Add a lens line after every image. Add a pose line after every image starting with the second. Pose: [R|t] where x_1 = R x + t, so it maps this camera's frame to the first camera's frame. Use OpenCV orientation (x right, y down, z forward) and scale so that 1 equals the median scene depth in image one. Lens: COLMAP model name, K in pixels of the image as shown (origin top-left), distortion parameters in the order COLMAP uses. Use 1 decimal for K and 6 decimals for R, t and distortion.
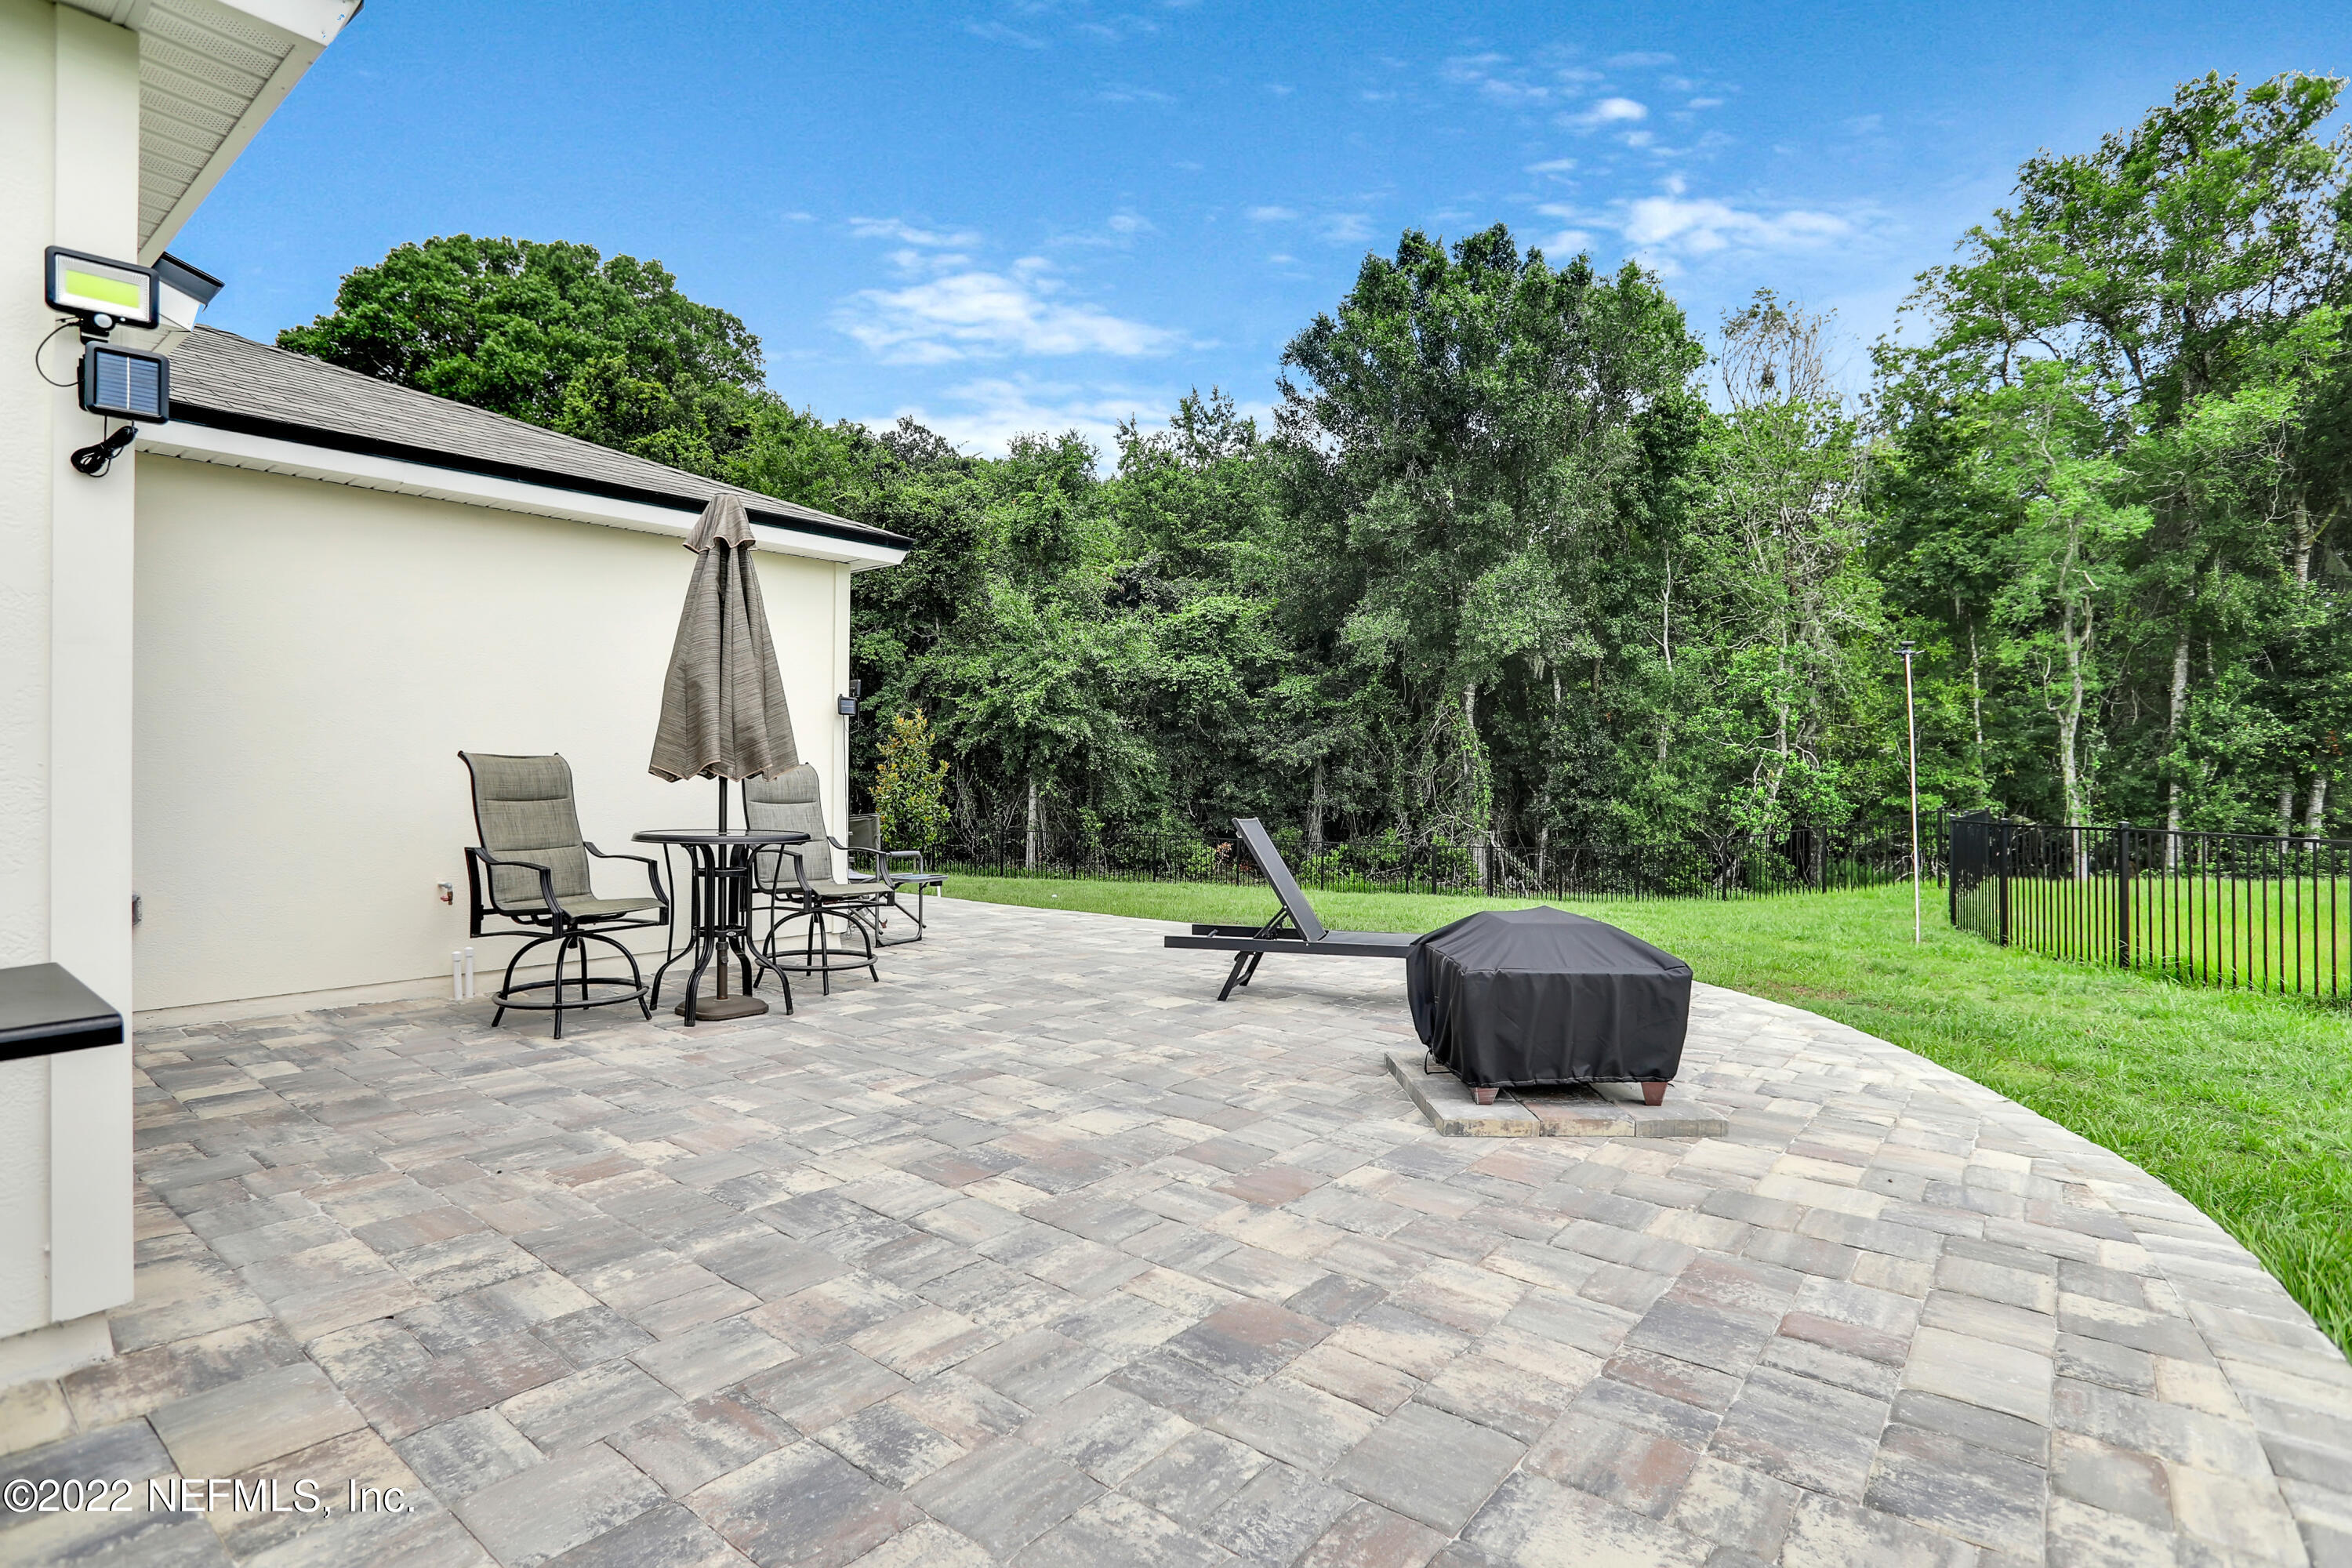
lens RADIAL K [[1180.9, 0, 1168.8], [0, 1180.9, 772.9], [0, 0, 1]] dist [0.016646, -0.000053]
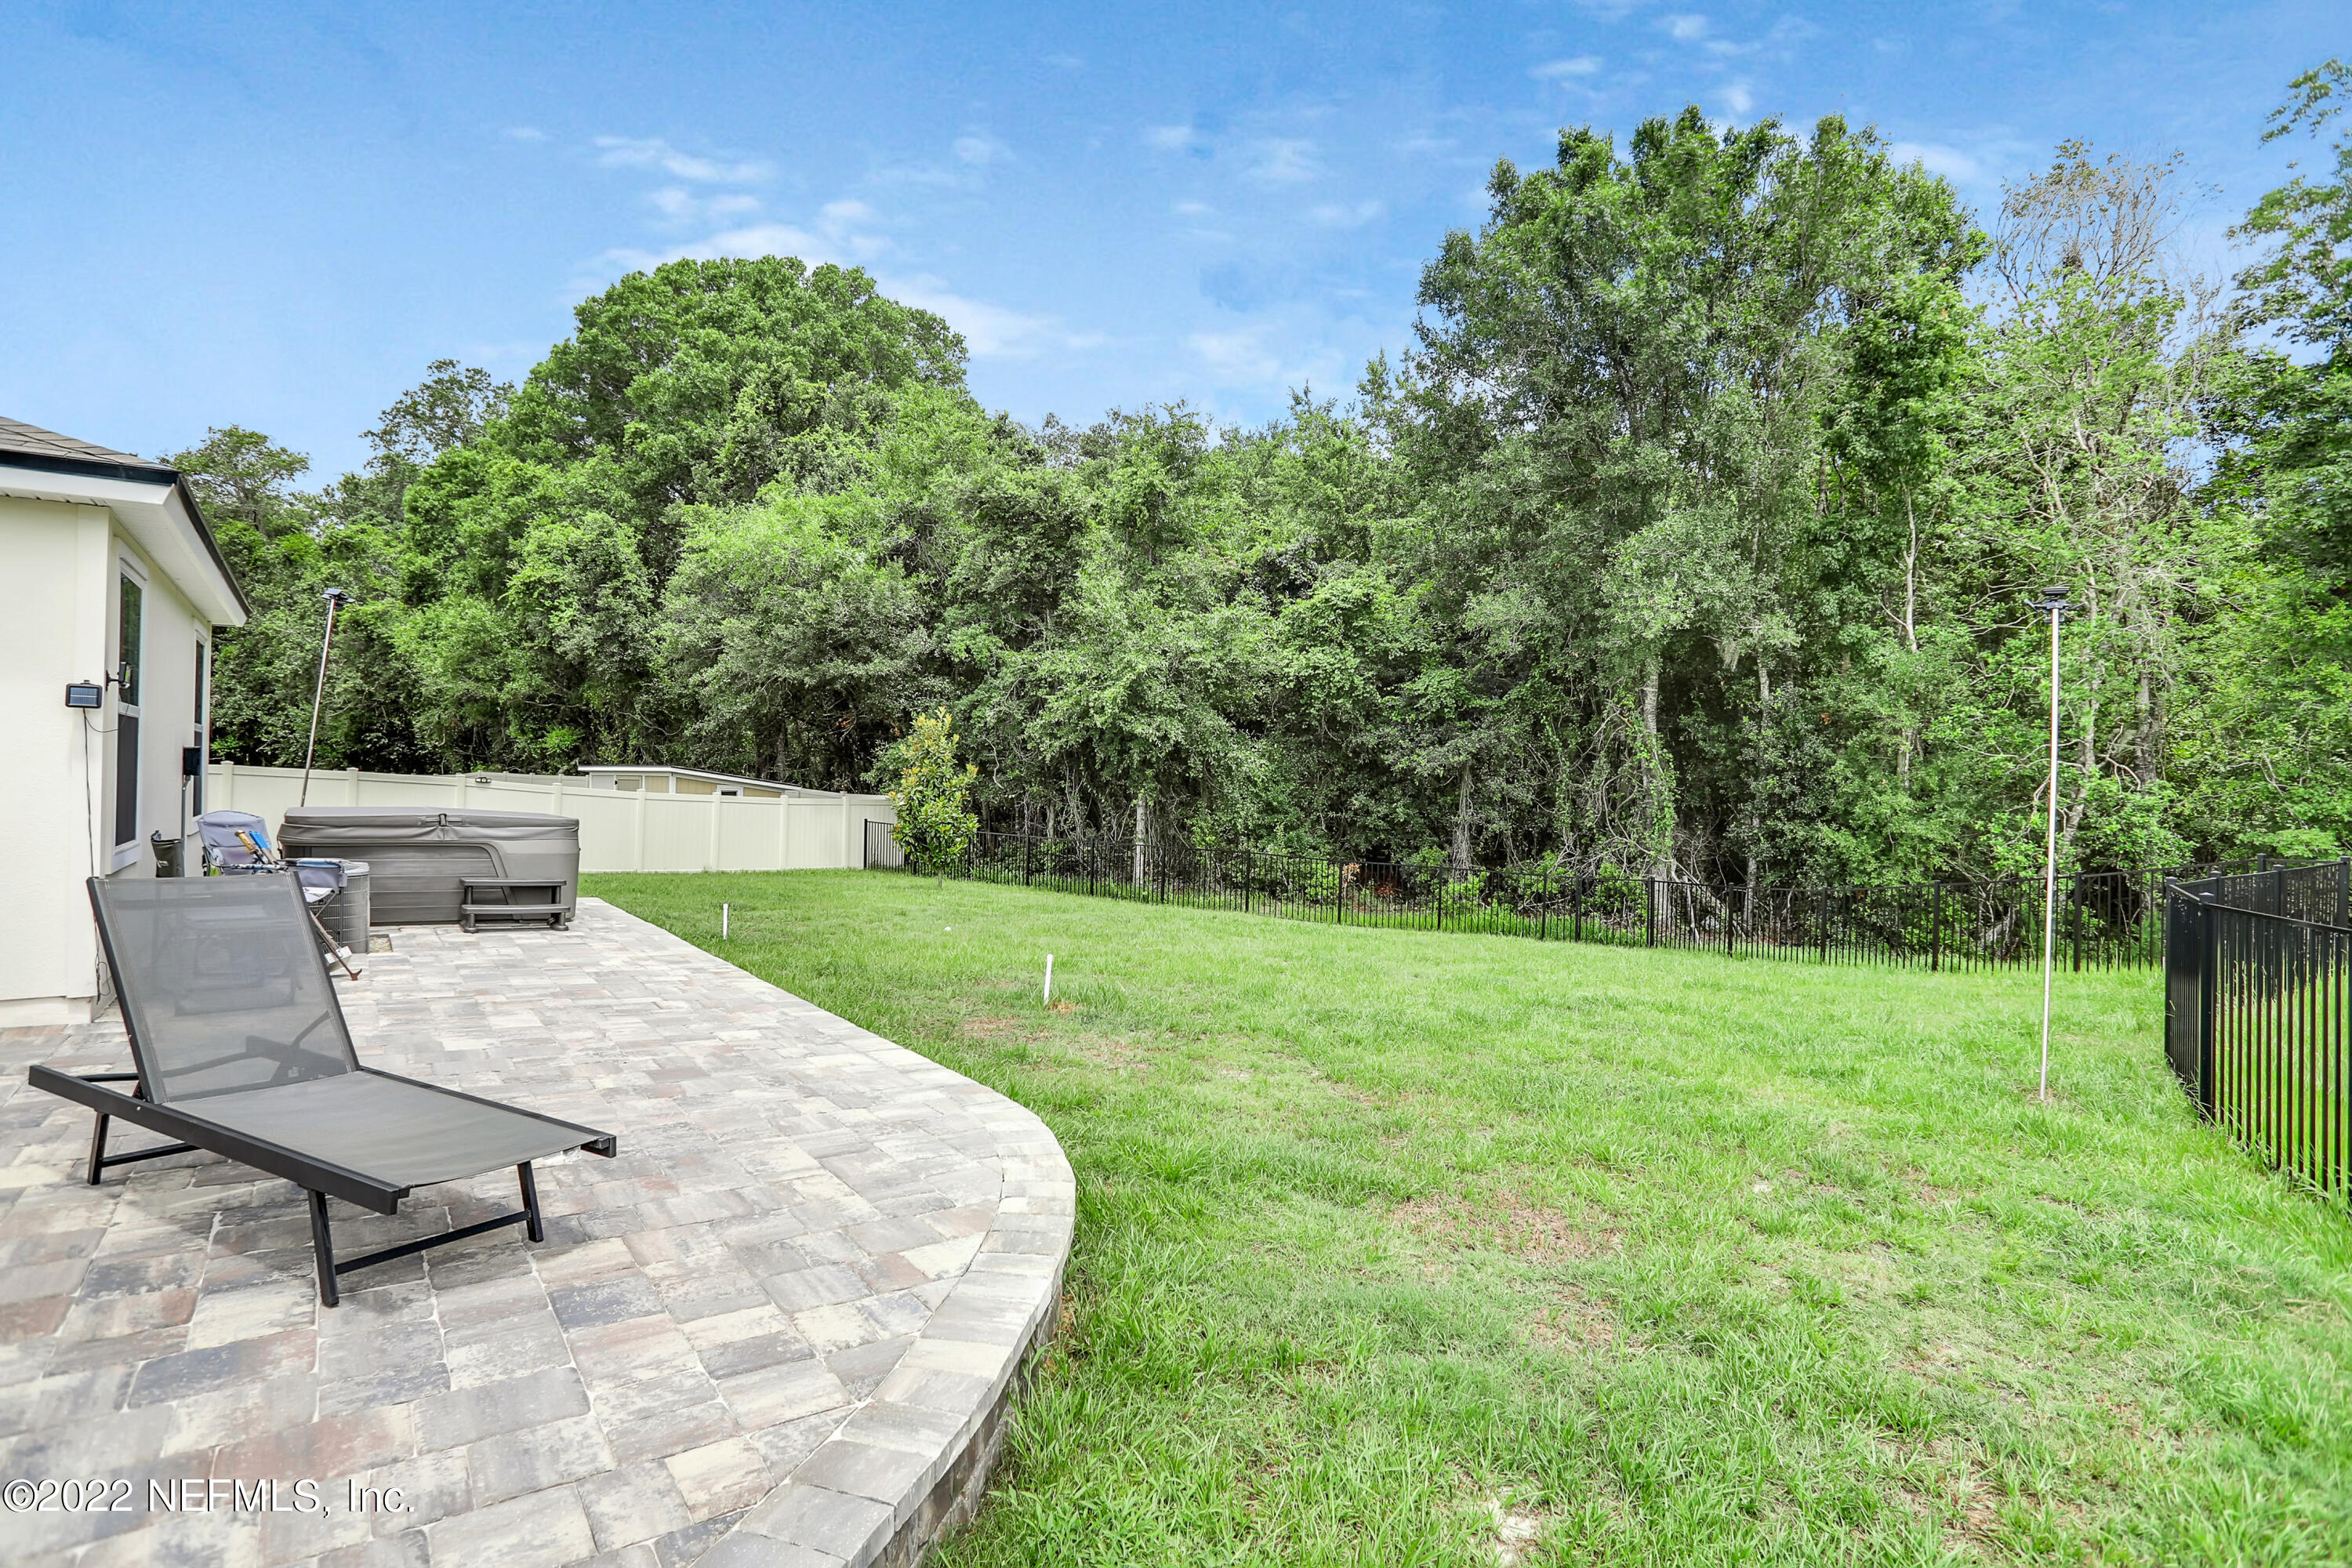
lens RADIAL K [[1199.0, 0, 1176.0], [0, 1199.0, 784.0], [0, 0, 1]] dist [-0.000806, 0.011201]
pose [[0.967263, 0.015661, -0.253293, 0.147218], [-0.013866, 0.999865, 0.008870, -0.004889], [0.253398, -0.005067, 0.967349, 0.120417]]
